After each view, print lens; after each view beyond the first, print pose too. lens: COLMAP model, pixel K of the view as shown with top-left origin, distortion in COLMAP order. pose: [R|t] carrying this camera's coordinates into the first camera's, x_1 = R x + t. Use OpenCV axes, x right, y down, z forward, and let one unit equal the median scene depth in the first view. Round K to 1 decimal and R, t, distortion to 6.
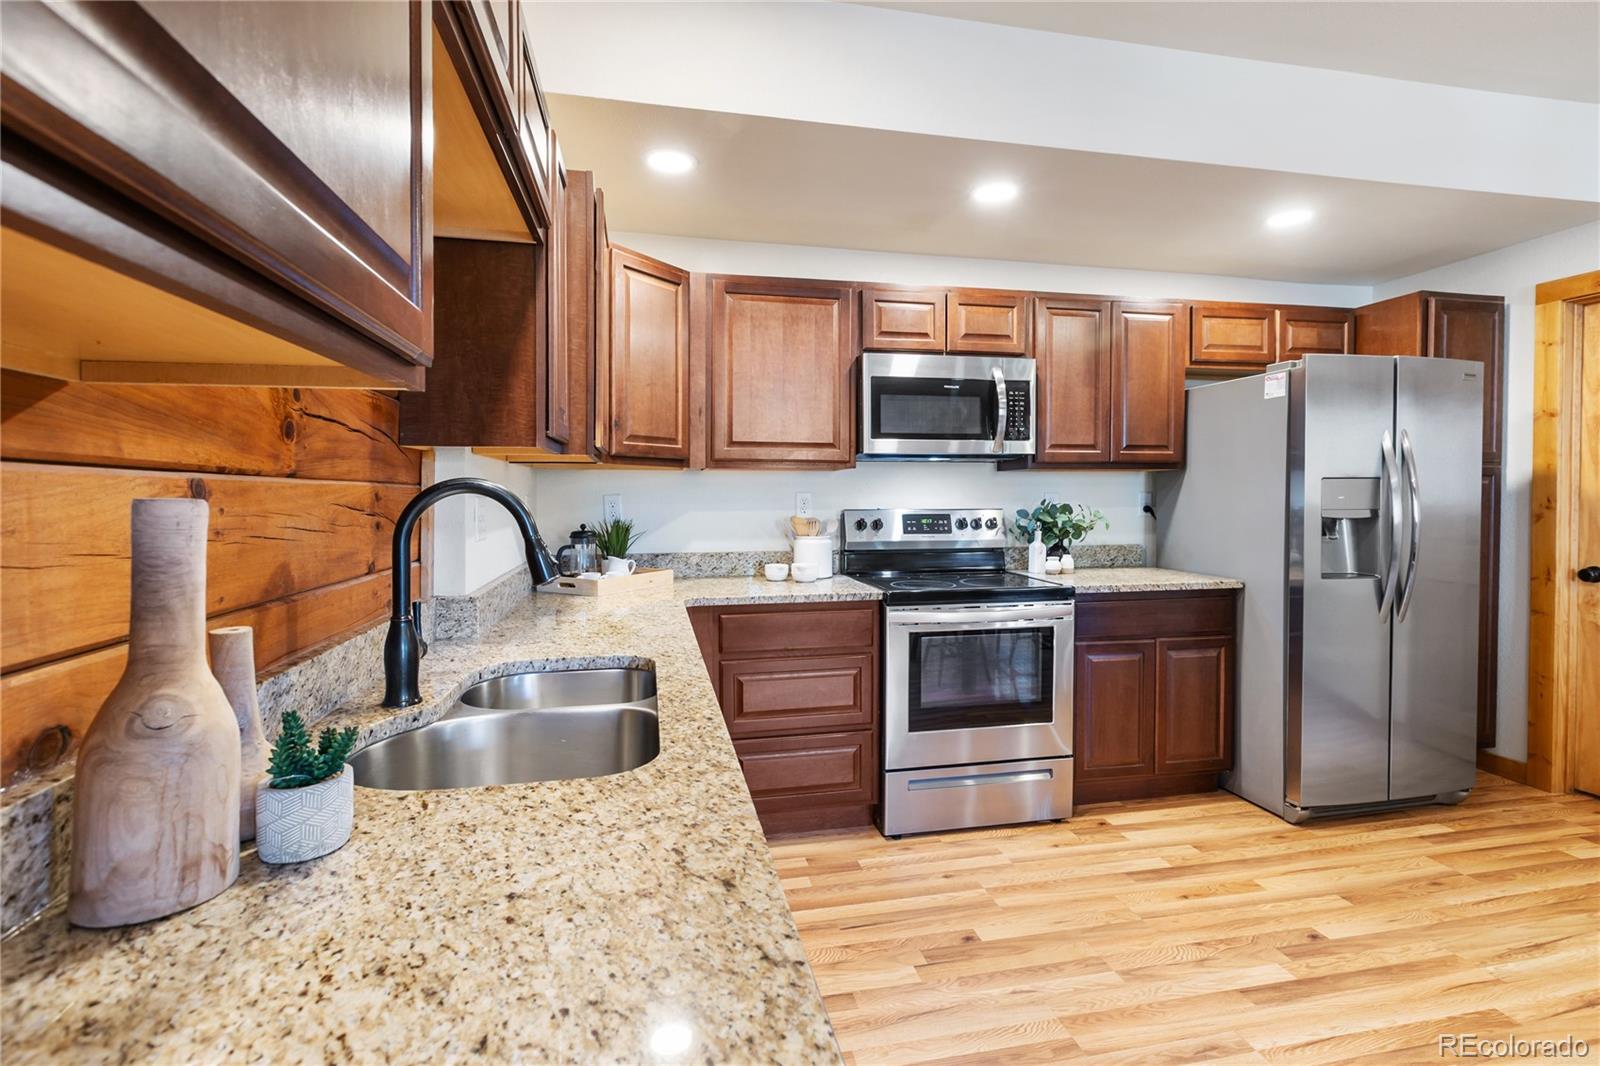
lens RADIAL K [[730.8, 0, 802.3], [0, 730.8, 514.1], [0, 0, 1]] dist [0.007778, -0.001830]
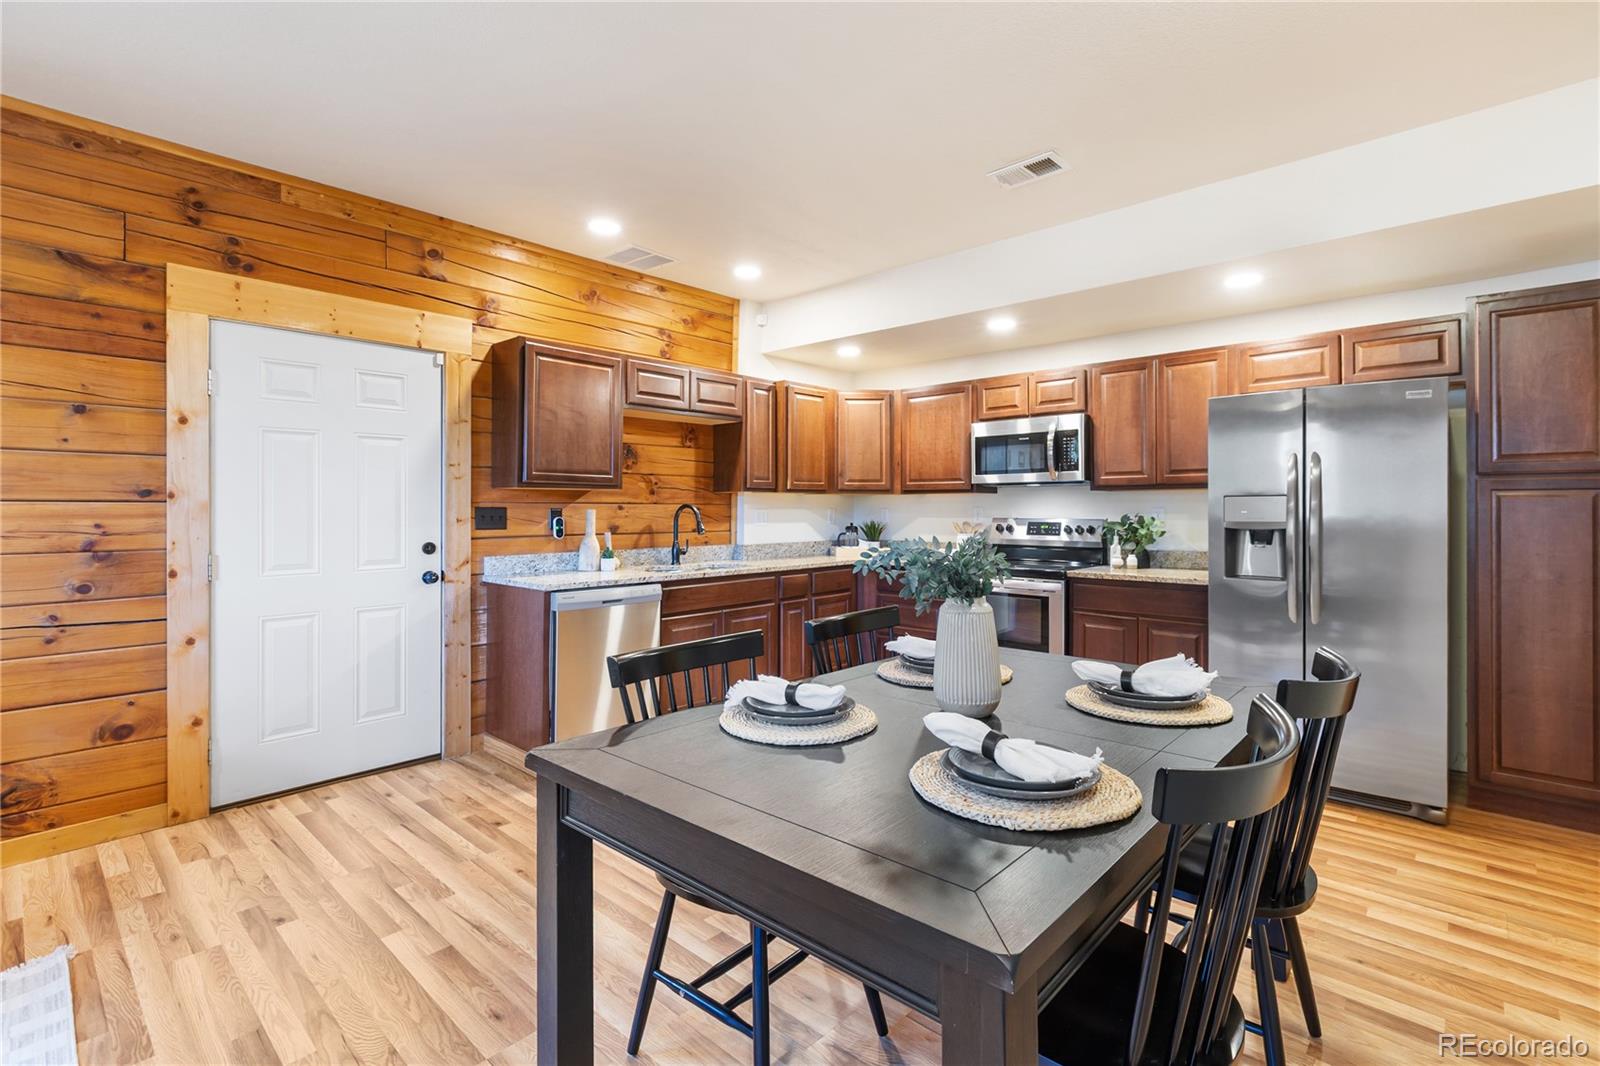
lens RADIAL K [[735.7, 0, 801.7], [0, 735.7, 507.8], [0, 0, 1]] dist [0.006796, -0.000802]
pose [[0.582490, 0.000250, -0.812837, 1.208501], [-0.023082, 0.999602, -0.016233, 0.007390], [0.812510, 0.028217, 0.582264, -0.280511]]
